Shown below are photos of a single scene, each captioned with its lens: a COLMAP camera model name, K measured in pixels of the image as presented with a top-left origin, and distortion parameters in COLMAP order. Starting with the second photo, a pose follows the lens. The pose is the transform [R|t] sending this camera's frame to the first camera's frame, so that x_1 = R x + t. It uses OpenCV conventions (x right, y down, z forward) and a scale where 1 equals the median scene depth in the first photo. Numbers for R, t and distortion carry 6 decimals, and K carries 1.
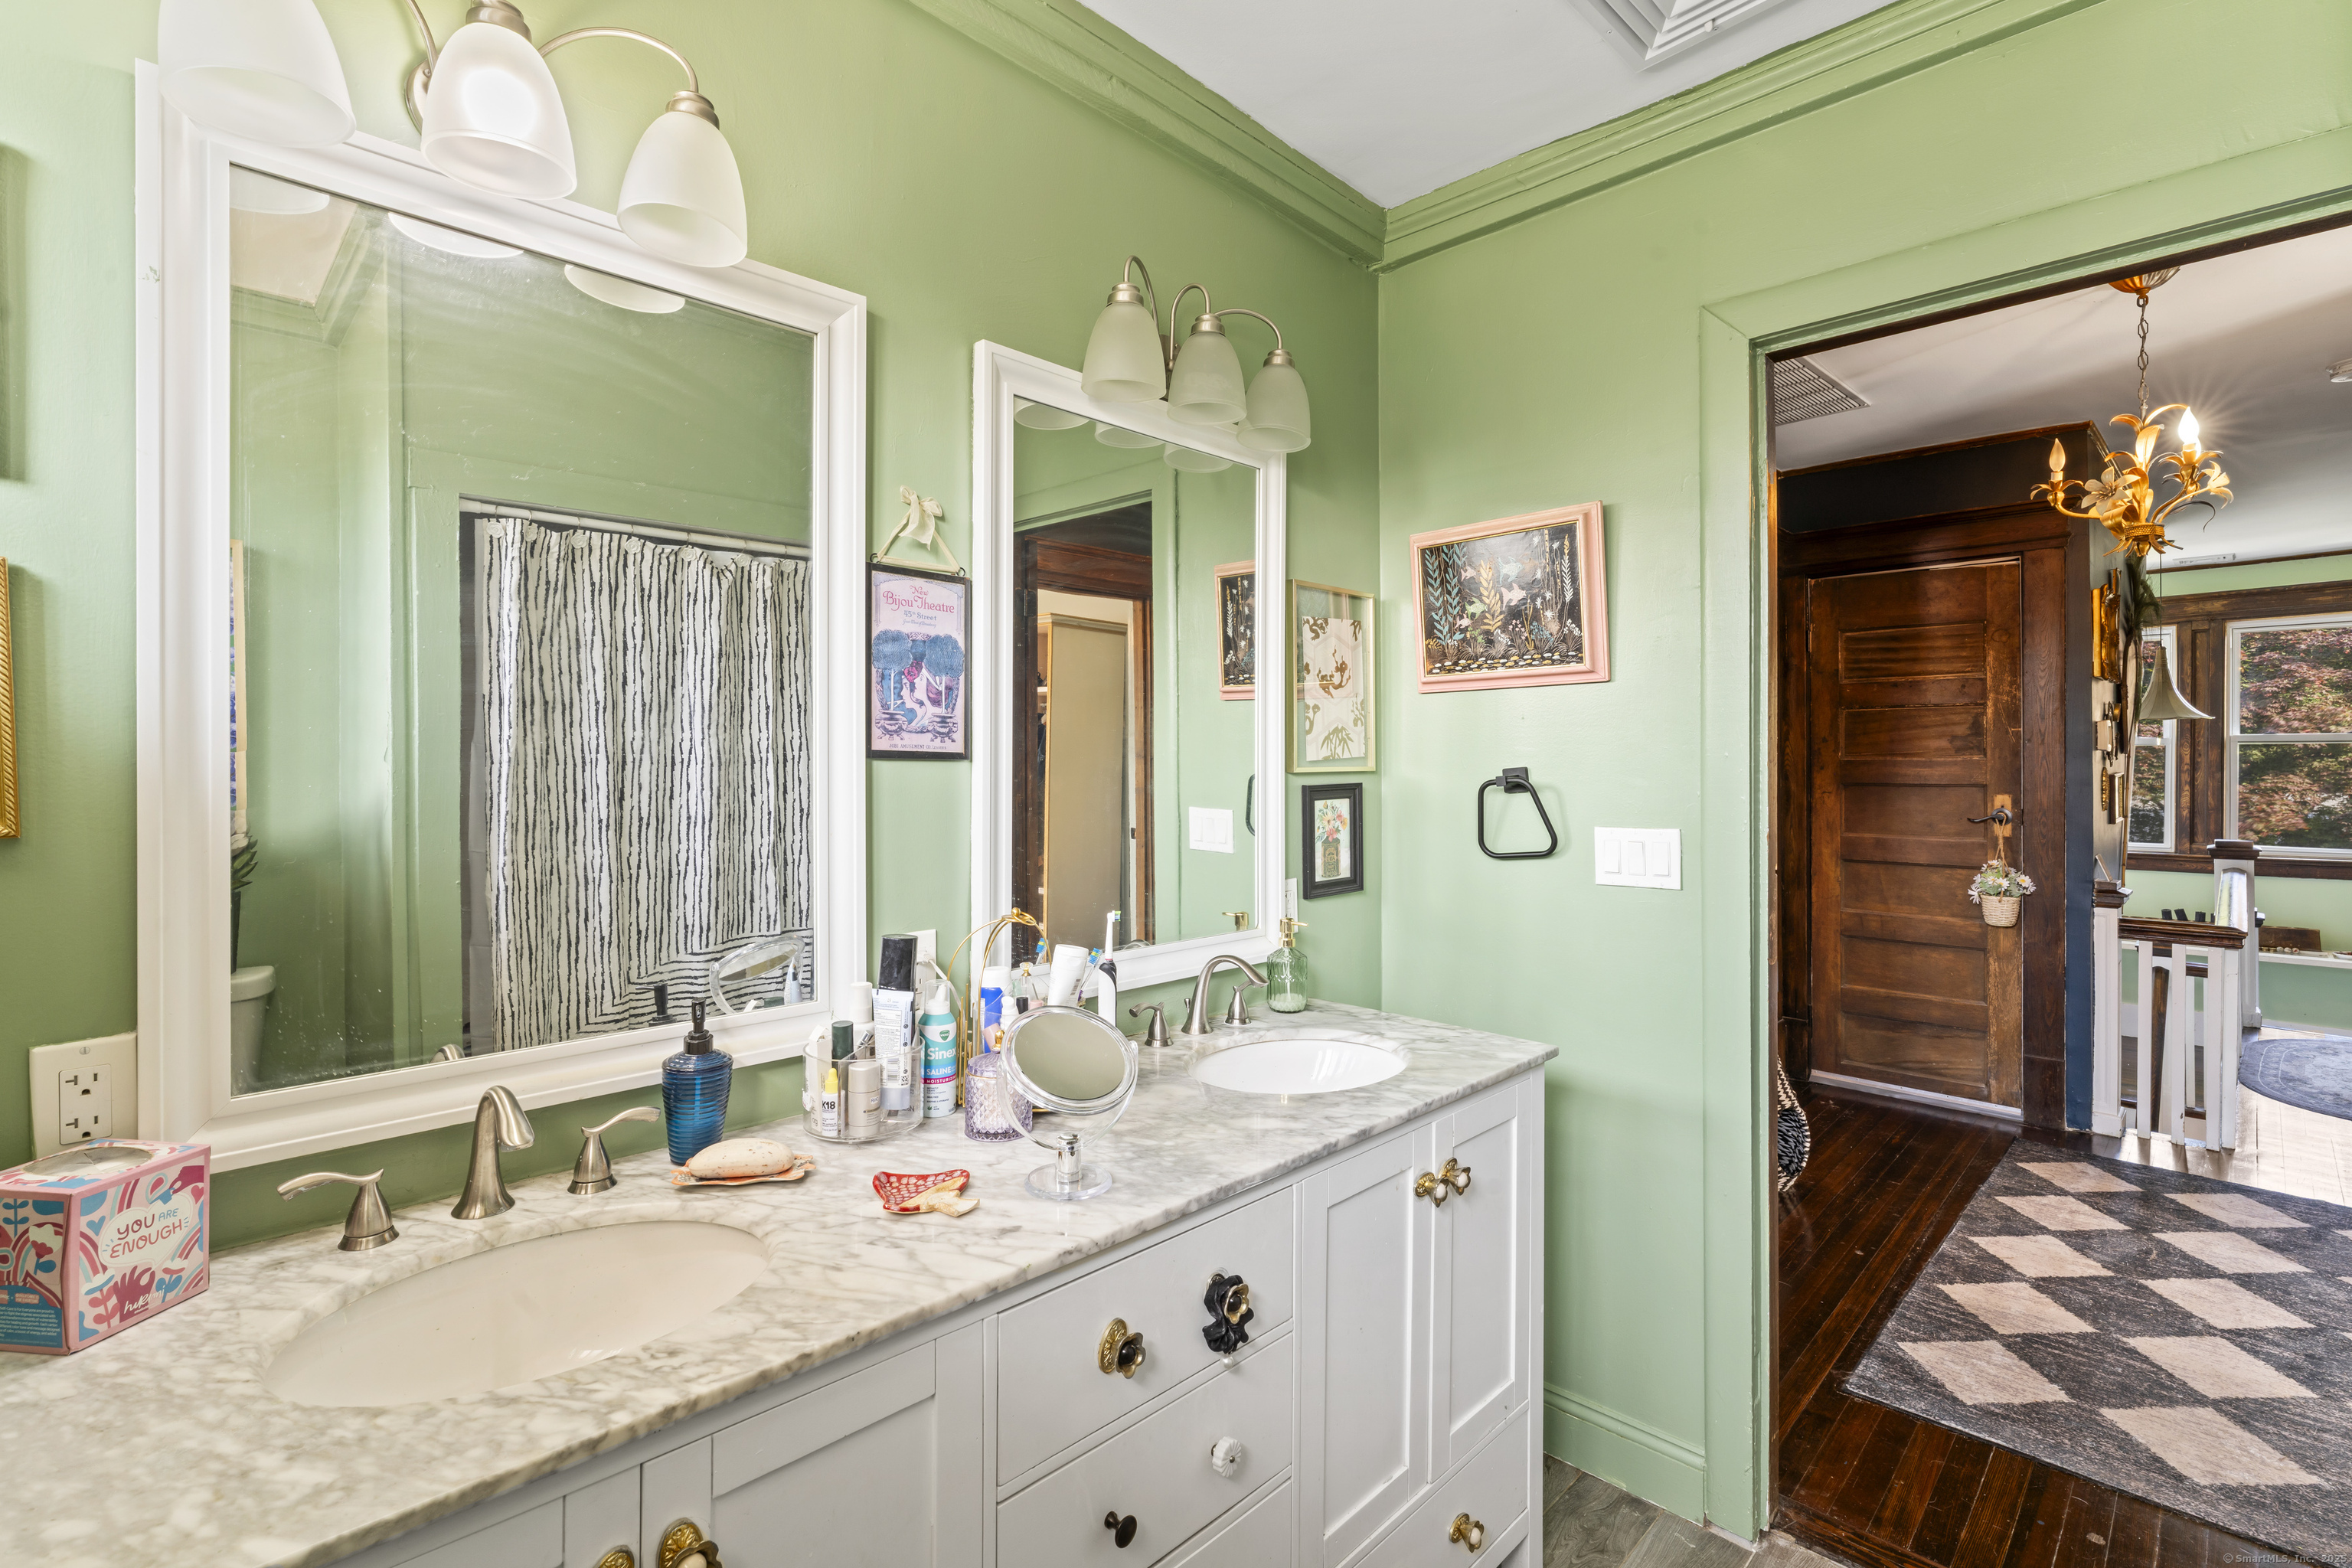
lens RADIAL K [[1071.2, 0, 1182.5], [0, 1071.2, 768.5], [0, 0, 1]] dist [-0.001431, -0.000400]
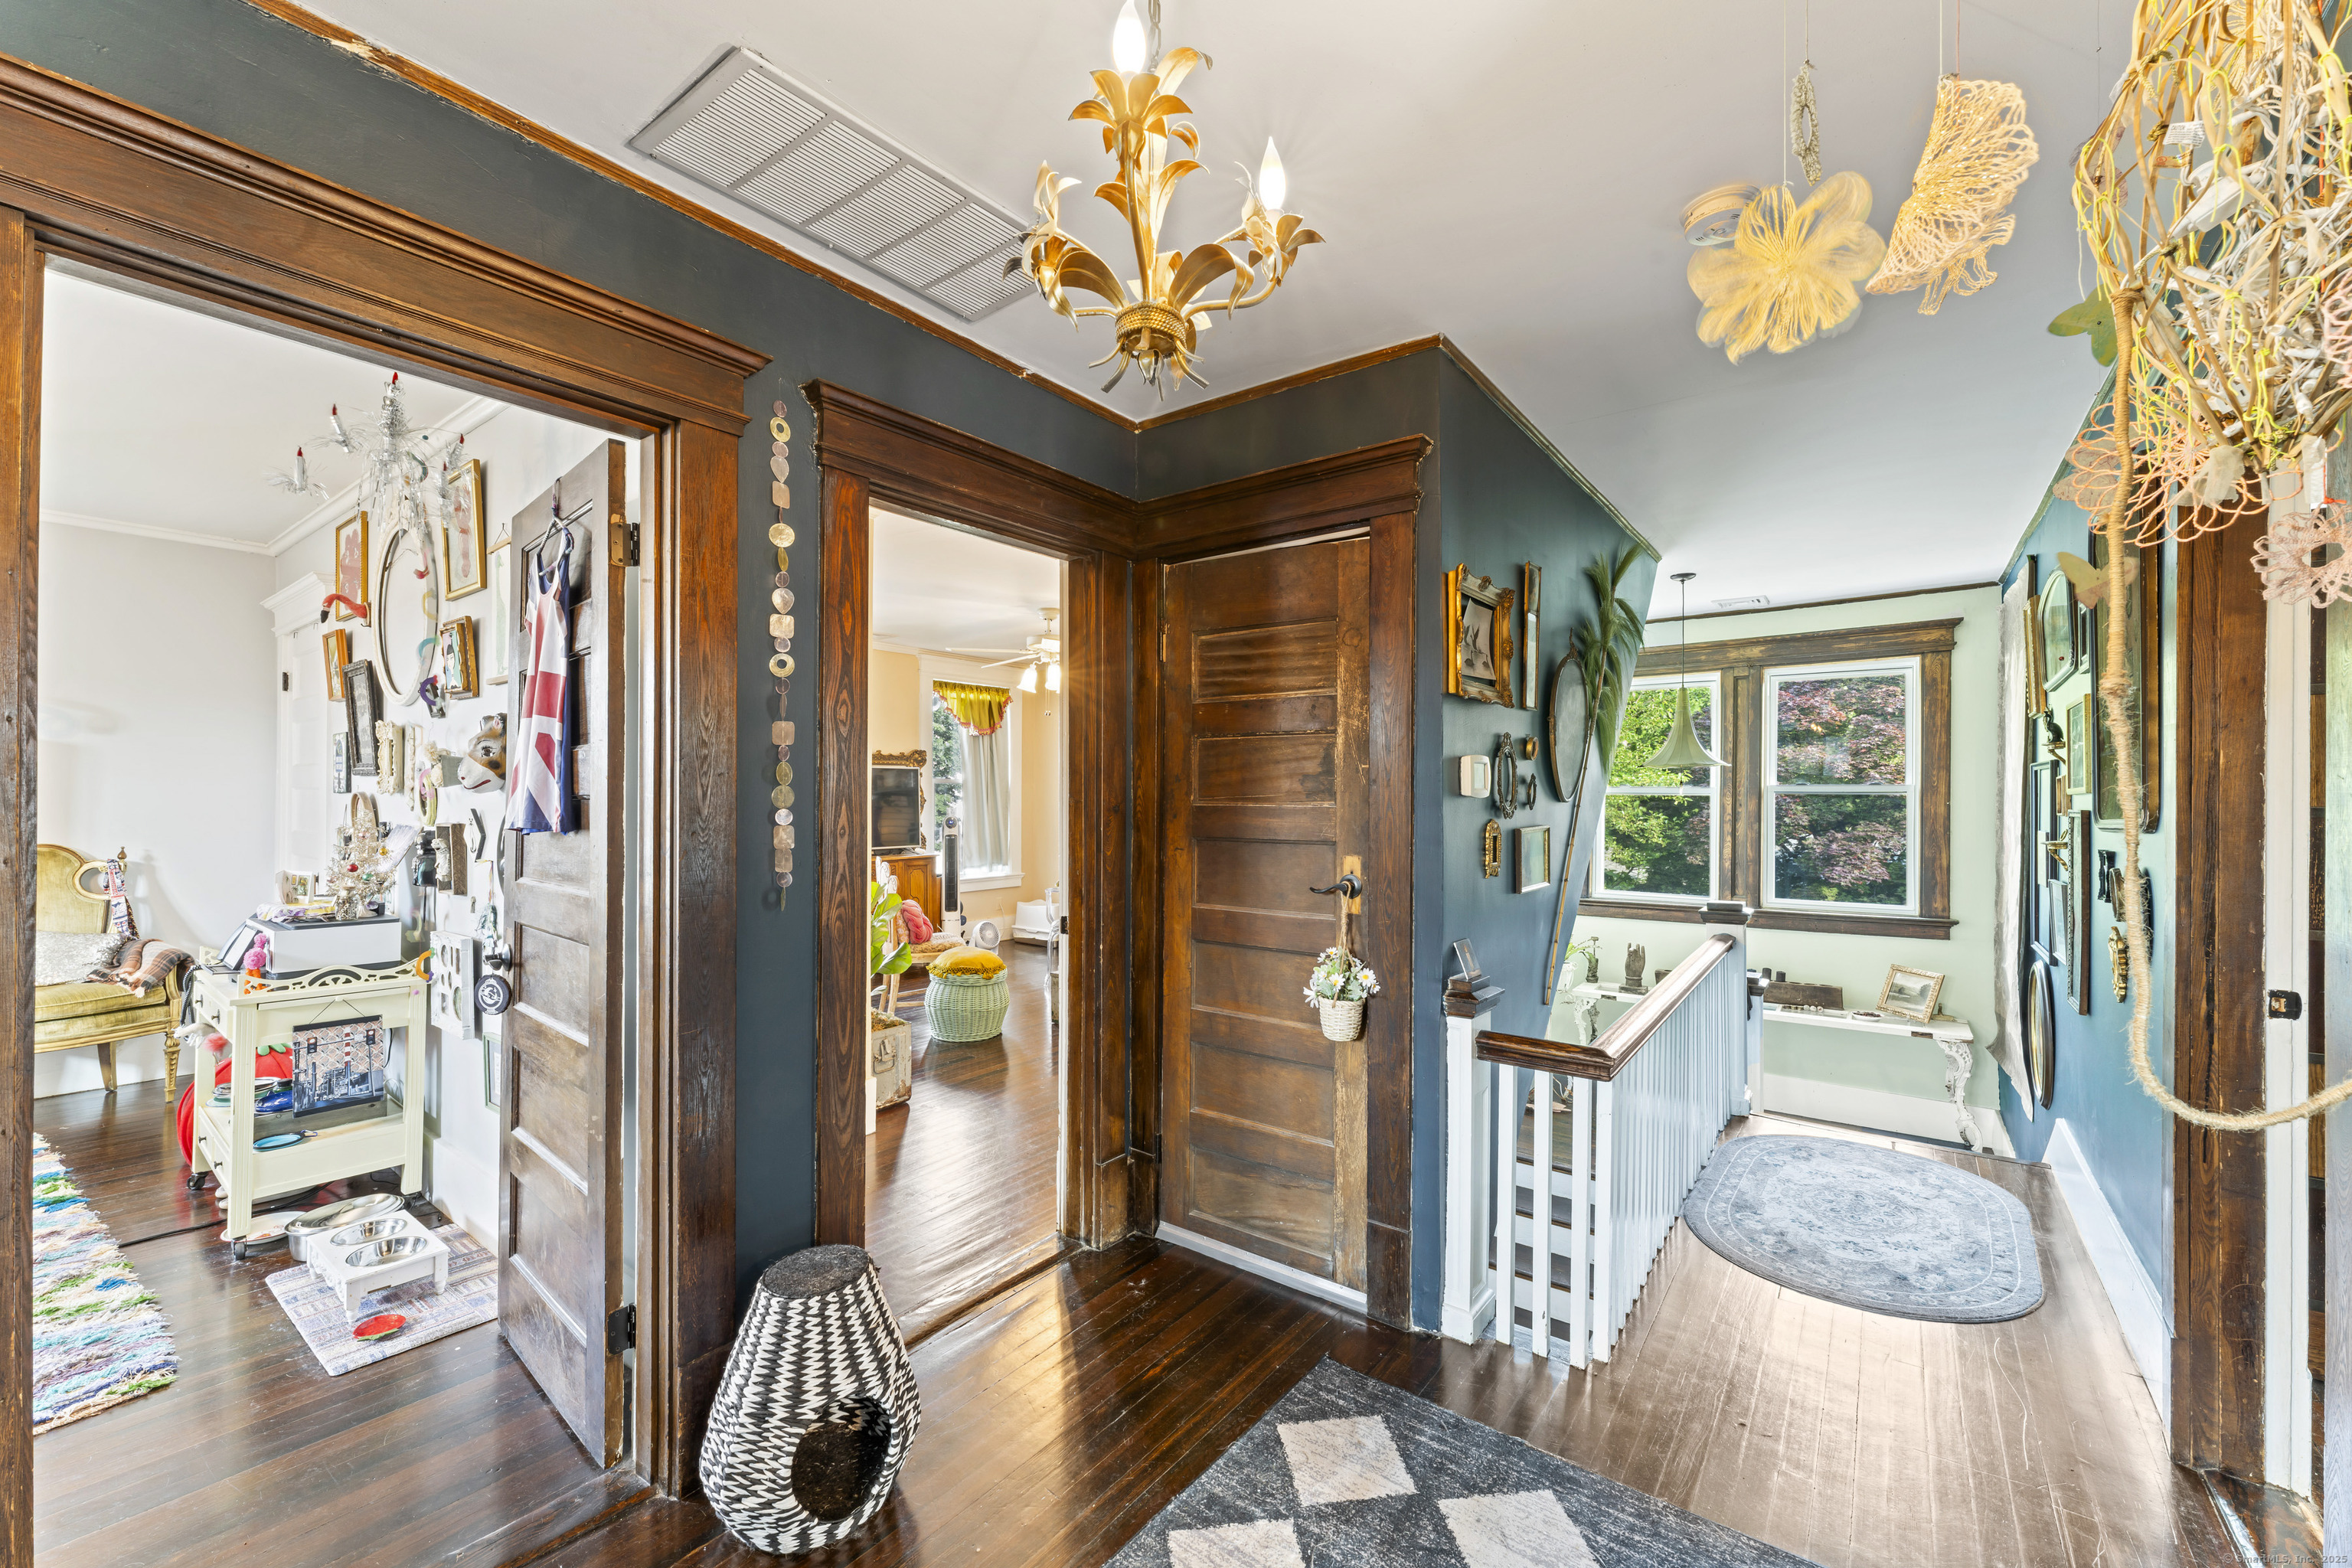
lens RADIAL K [[945.8, 0, 1173.7], [0, 945.8, 797.3], [0, 0, 1]] dist [-0.001808, -0.000017]
pose [[0.990440, 0.011630, 0.137451, 0.533712], [-0.009977, 0.999869, -0.012710, -0.005725], [-0.137581, 0.011217, 0.990427, 0.364814]]
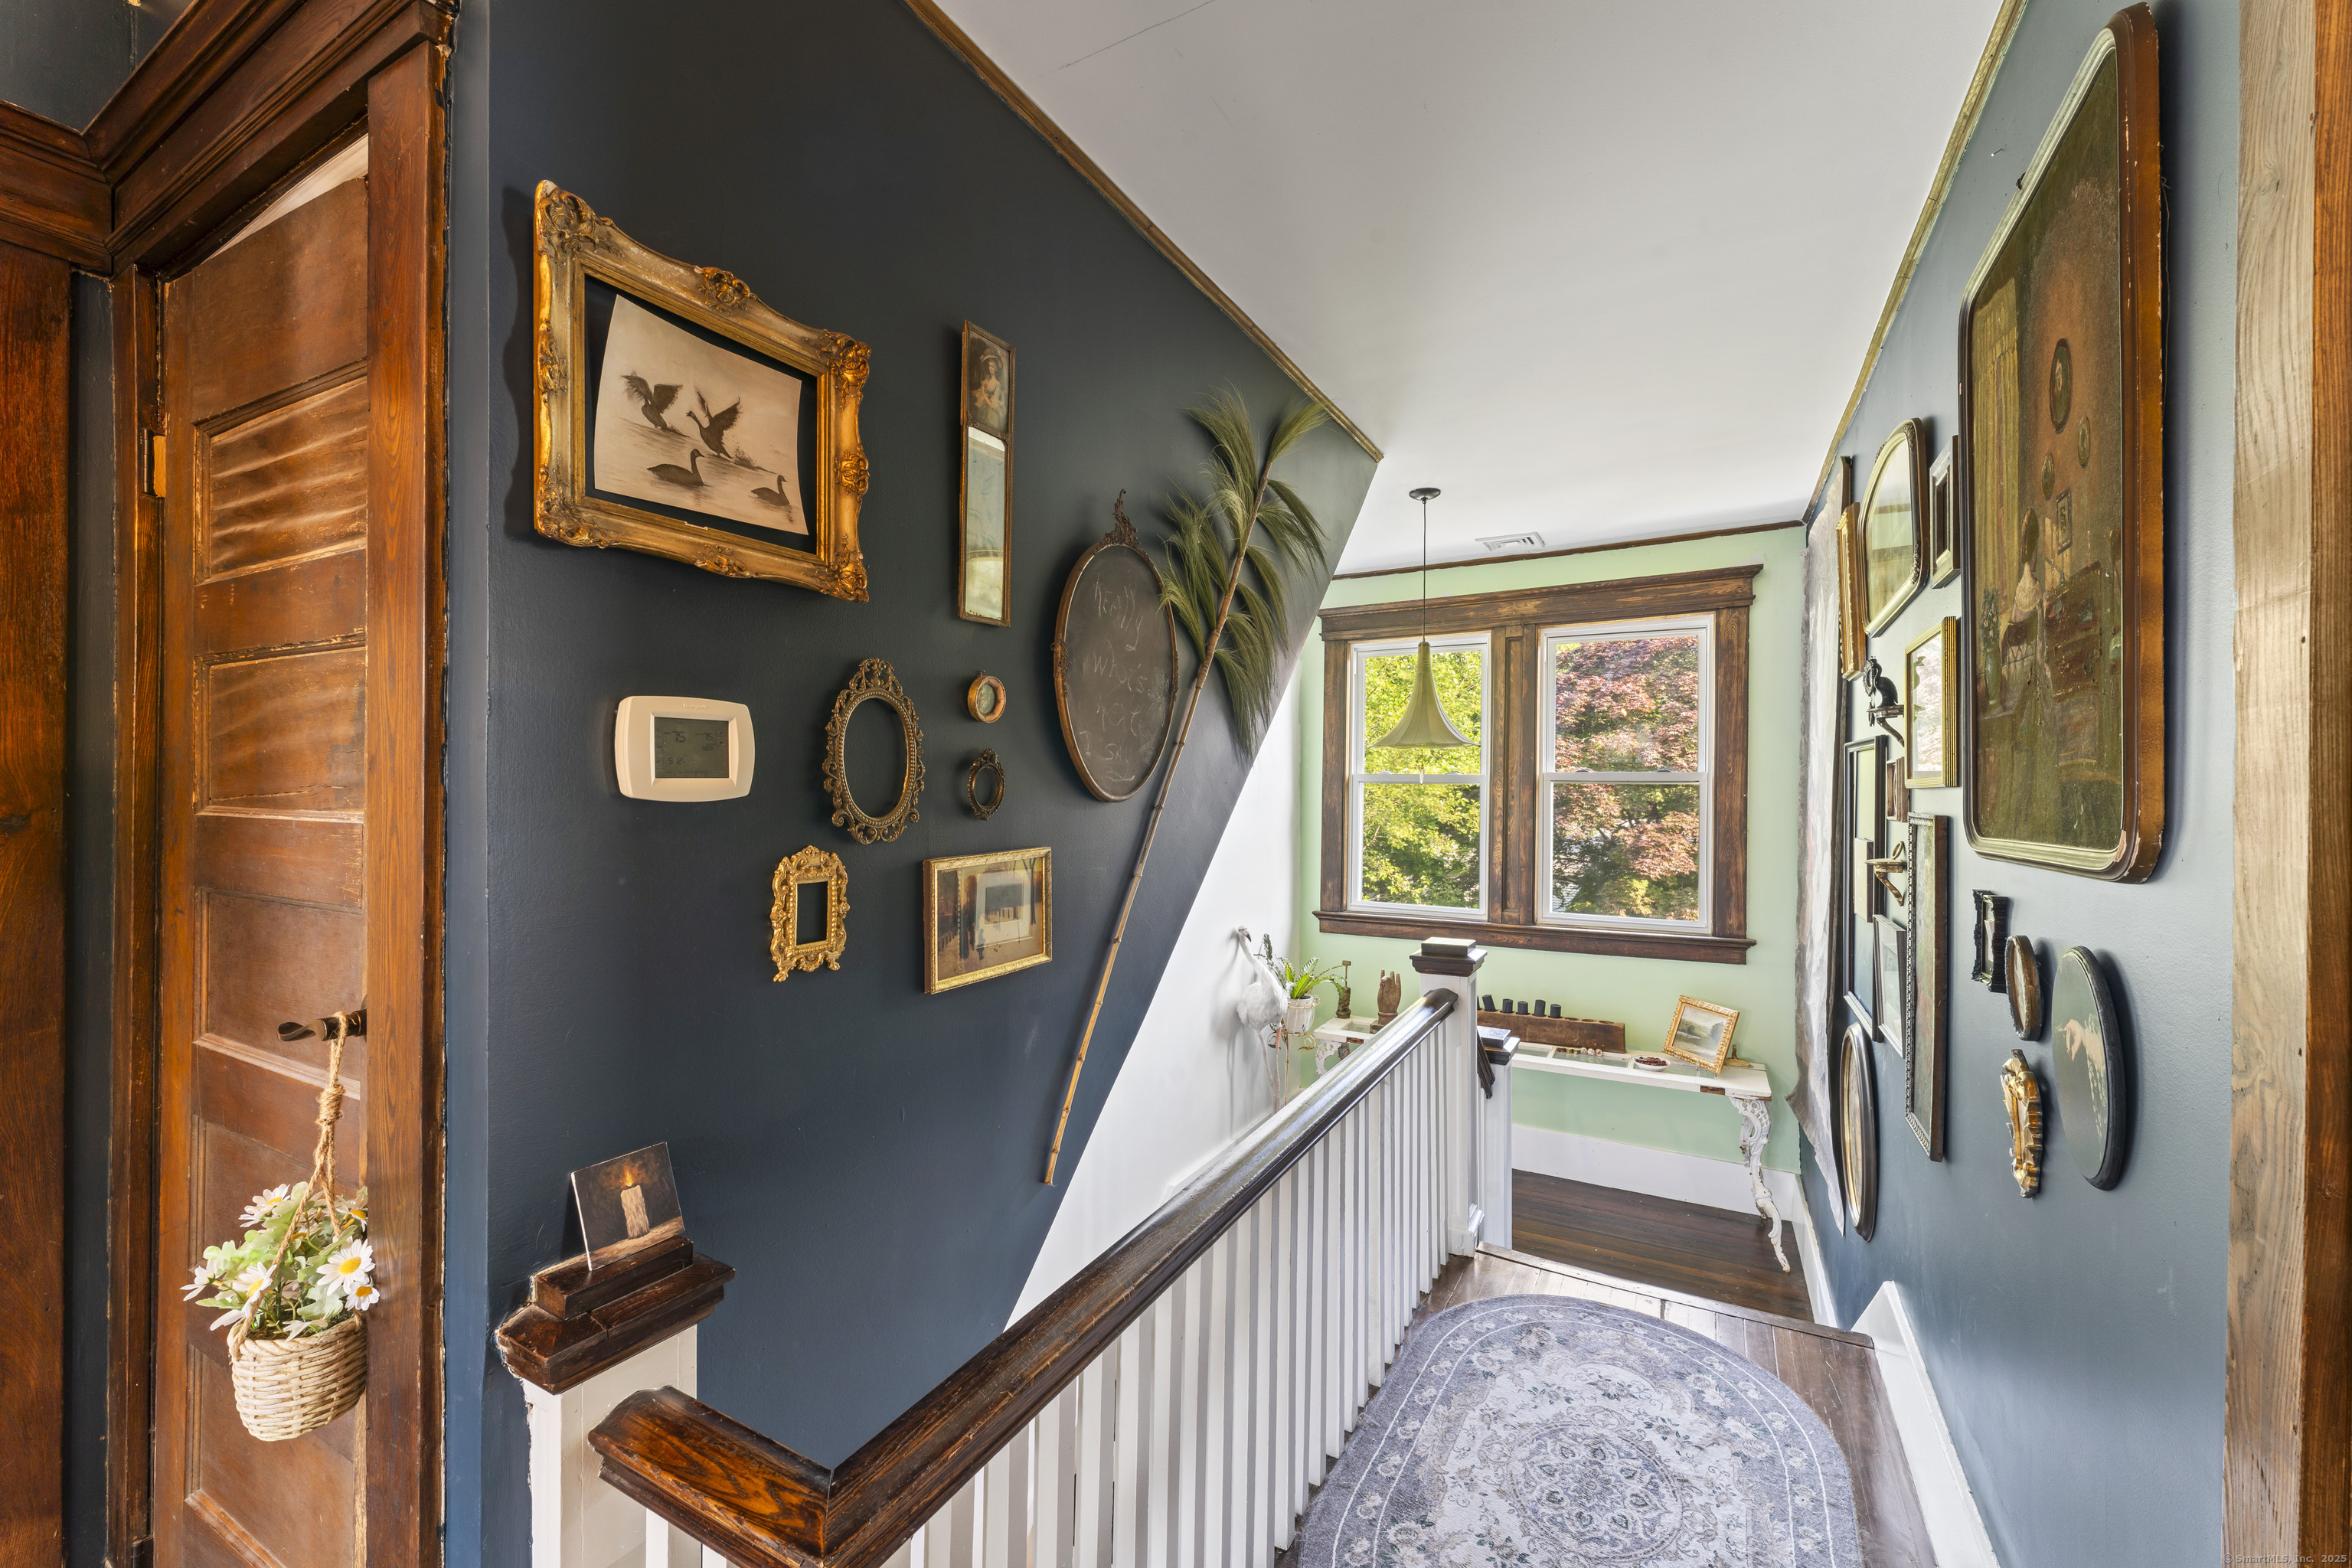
lens RADIAL K [[945.8, 0, 1179.2], [0, 945.8, 791.4], [0, 0, 1]] dist [-0.001808, -0.000017]
pose [[0.961230, 0.009949, 0.275570, 0.864597], [-0.008415, 0.999942, -0.006750, -0.016865], [-0.275621, 0.004169, 0.961257, 0.660319]]
